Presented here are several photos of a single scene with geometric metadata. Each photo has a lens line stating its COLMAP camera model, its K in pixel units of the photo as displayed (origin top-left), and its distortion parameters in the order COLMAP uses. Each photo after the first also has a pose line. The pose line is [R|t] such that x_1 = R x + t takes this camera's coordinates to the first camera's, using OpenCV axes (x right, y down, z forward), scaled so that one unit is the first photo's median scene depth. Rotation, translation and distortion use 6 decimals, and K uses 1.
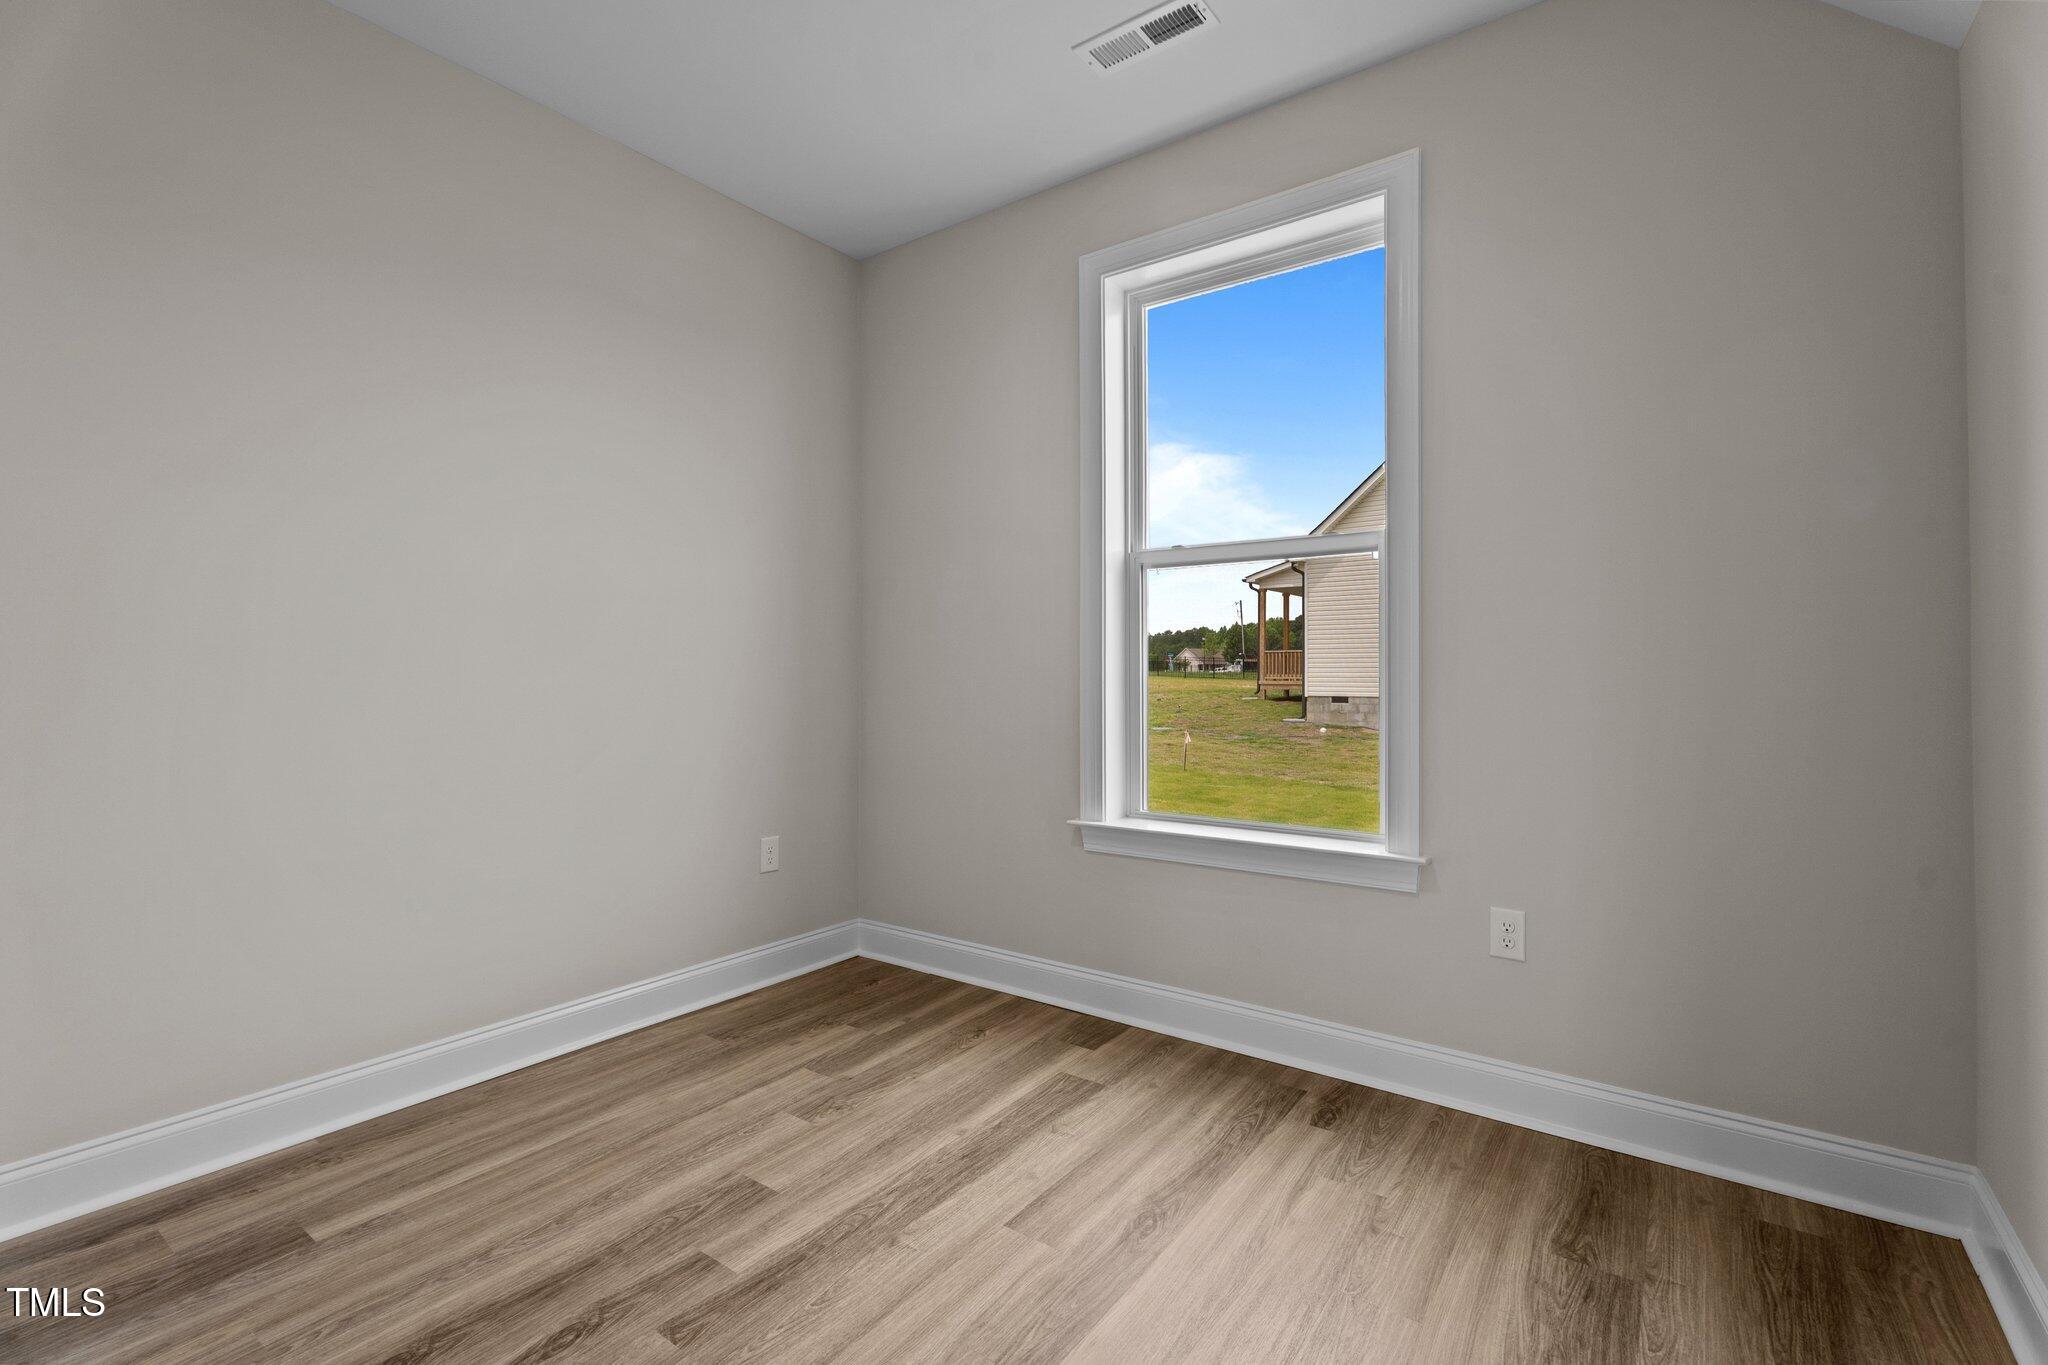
lens RADIAL K [[912.1, 0, 1027.6], [0, 912.1, 686.3], [0, 0, 1]] dist [0.004475, -0.001125]
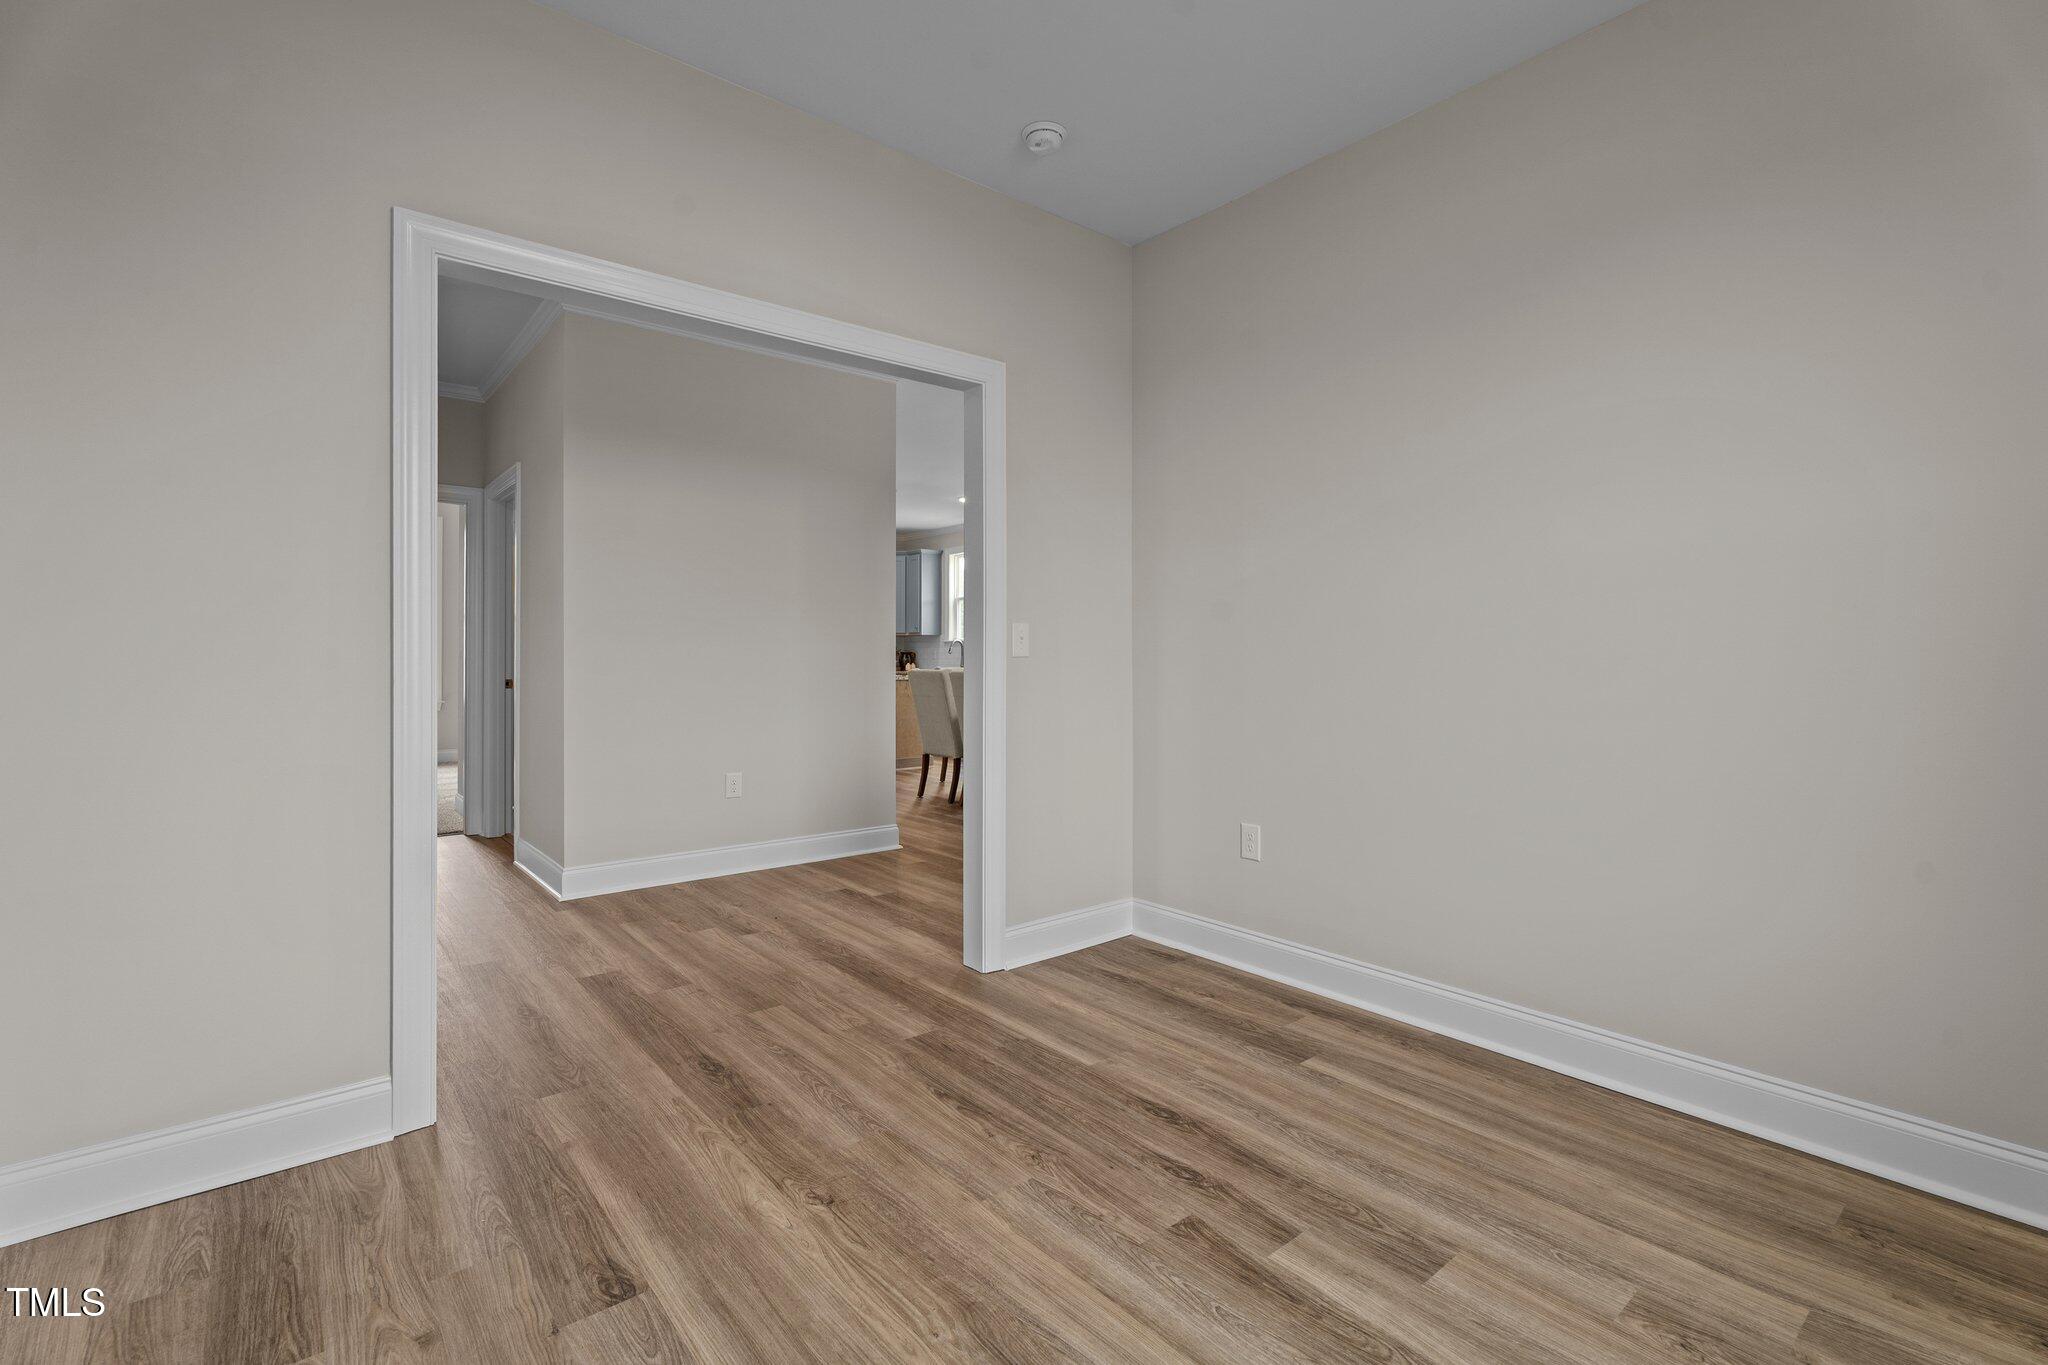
lens RADIAL K [[912.1, 0, 1046.4], [0, 912.1, 650.9], [0, 0, 1]] dist [0.004475, -0.001125]
pose [[-0.228676, -0.005747, -0.973486, 0.604338], [-0.013061, 0.999911, -0.002835, -0.020732], [0.973415, 0.012066, -0.228731, 0.812933]]
